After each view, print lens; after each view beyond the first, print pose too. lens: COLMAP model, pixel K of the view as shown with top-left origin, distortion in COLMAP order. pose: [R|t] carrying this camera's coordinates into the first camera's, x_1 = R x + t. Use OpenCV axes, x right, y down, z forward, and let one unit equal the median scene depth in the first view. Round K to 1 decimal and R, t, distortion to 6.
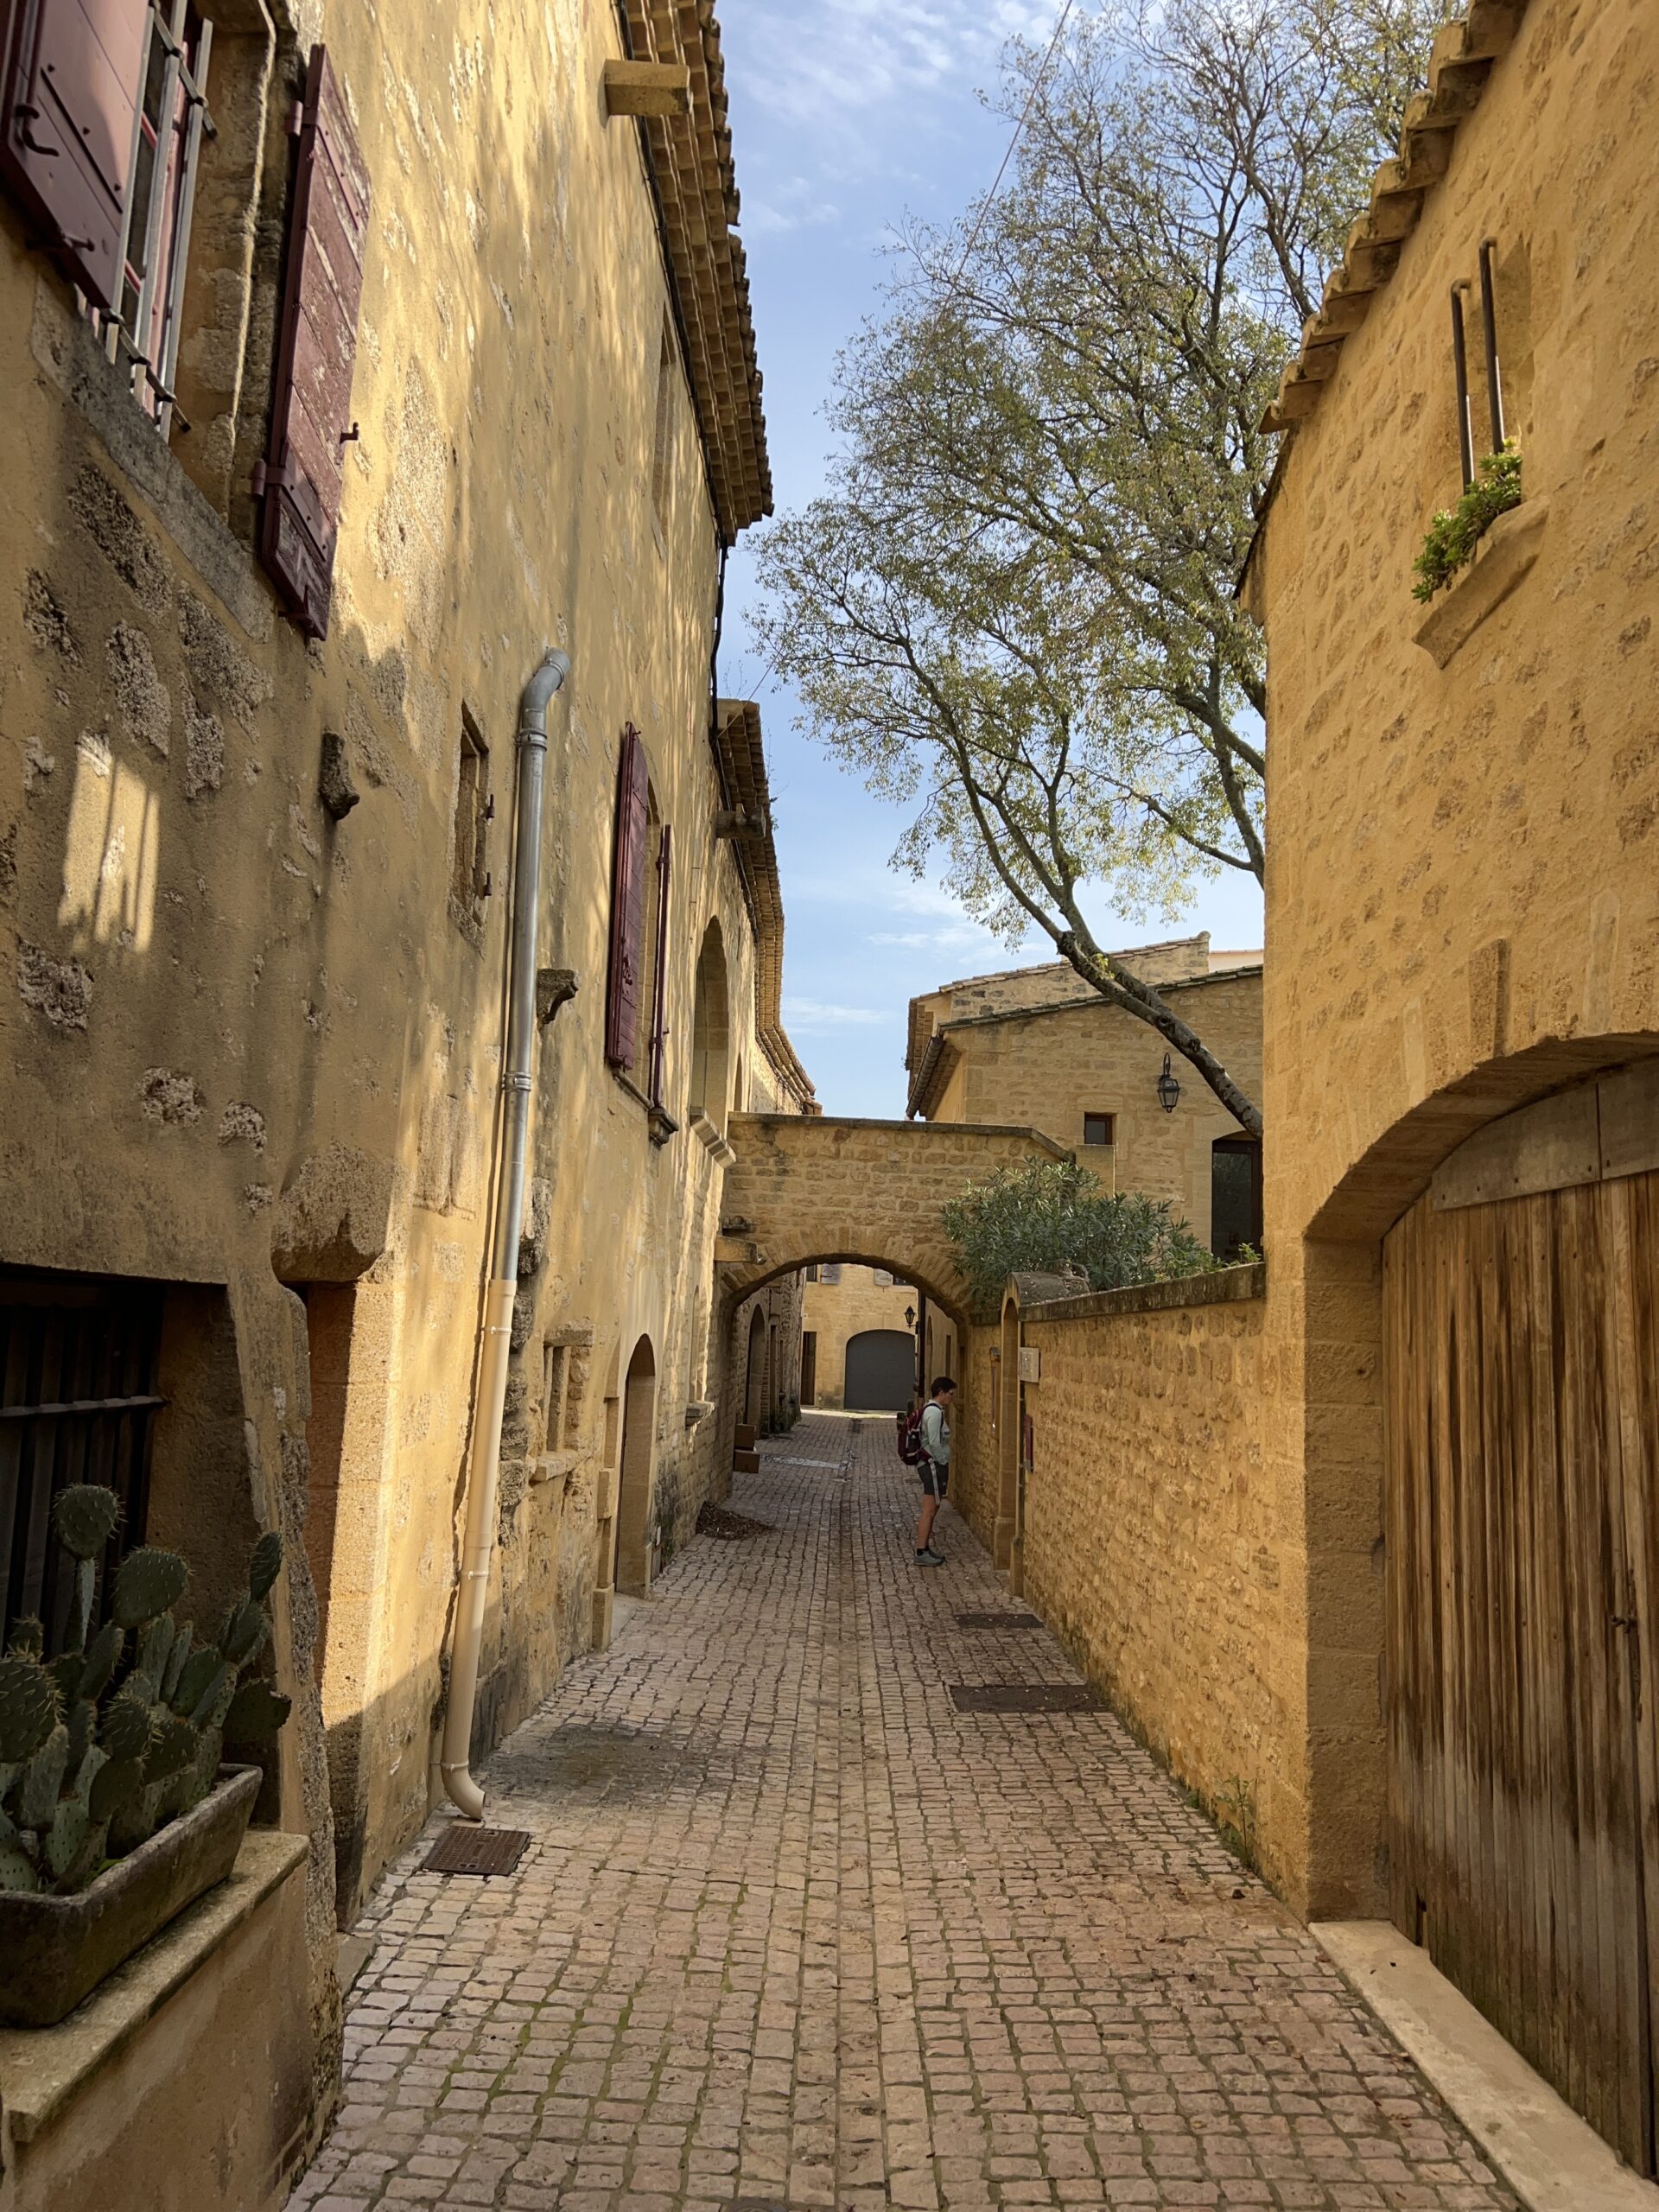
lens RADIAL K [[1722.2, 0, 816.9], [0, 1722.2, 1087.6], [0, 0, 1]] dist [0.046509, -0.026797]
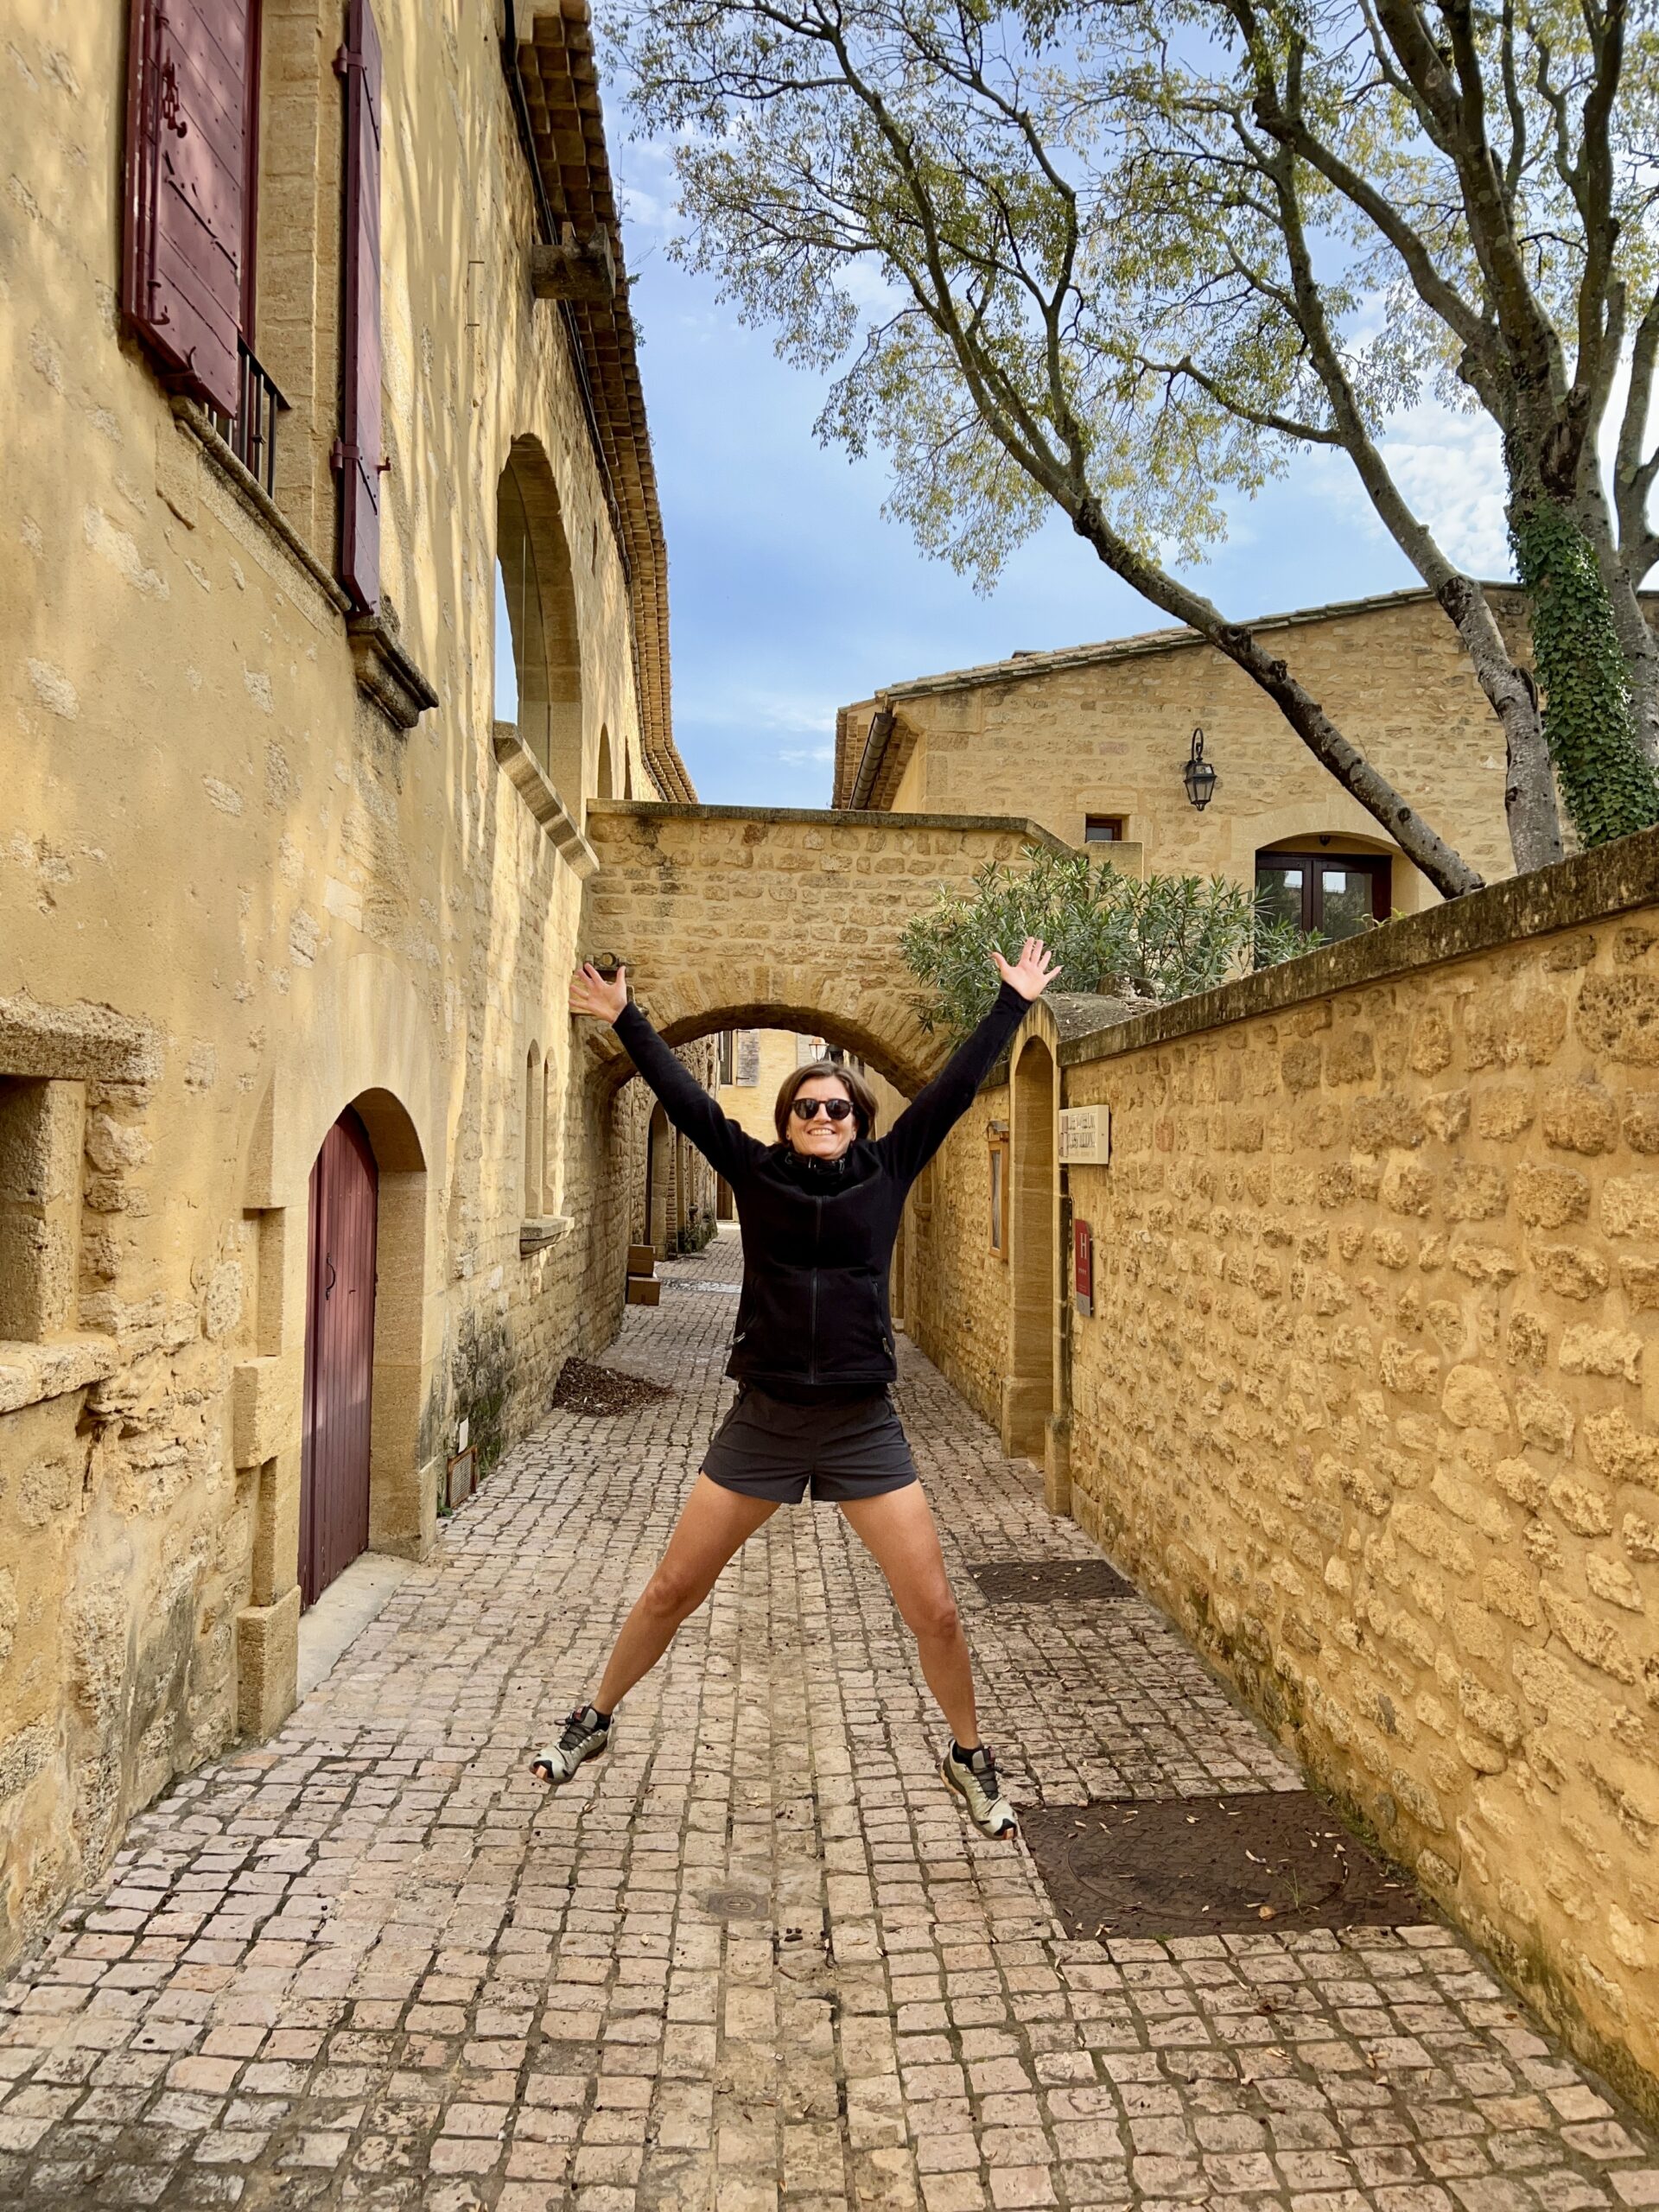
lens RADIAL K [[1722.2, 0, 847.1], [0, 1722.2, 1112.9], [0, 0, 1]] dist [0.046509, -0.026797]
pose [[0.997607, -0.024932, 0.064485, 0.004395], [0.017018, 0.992570, 0.120481, 0.061341], [-0.067010, -0.119096, 0.990619, 0.323260]]
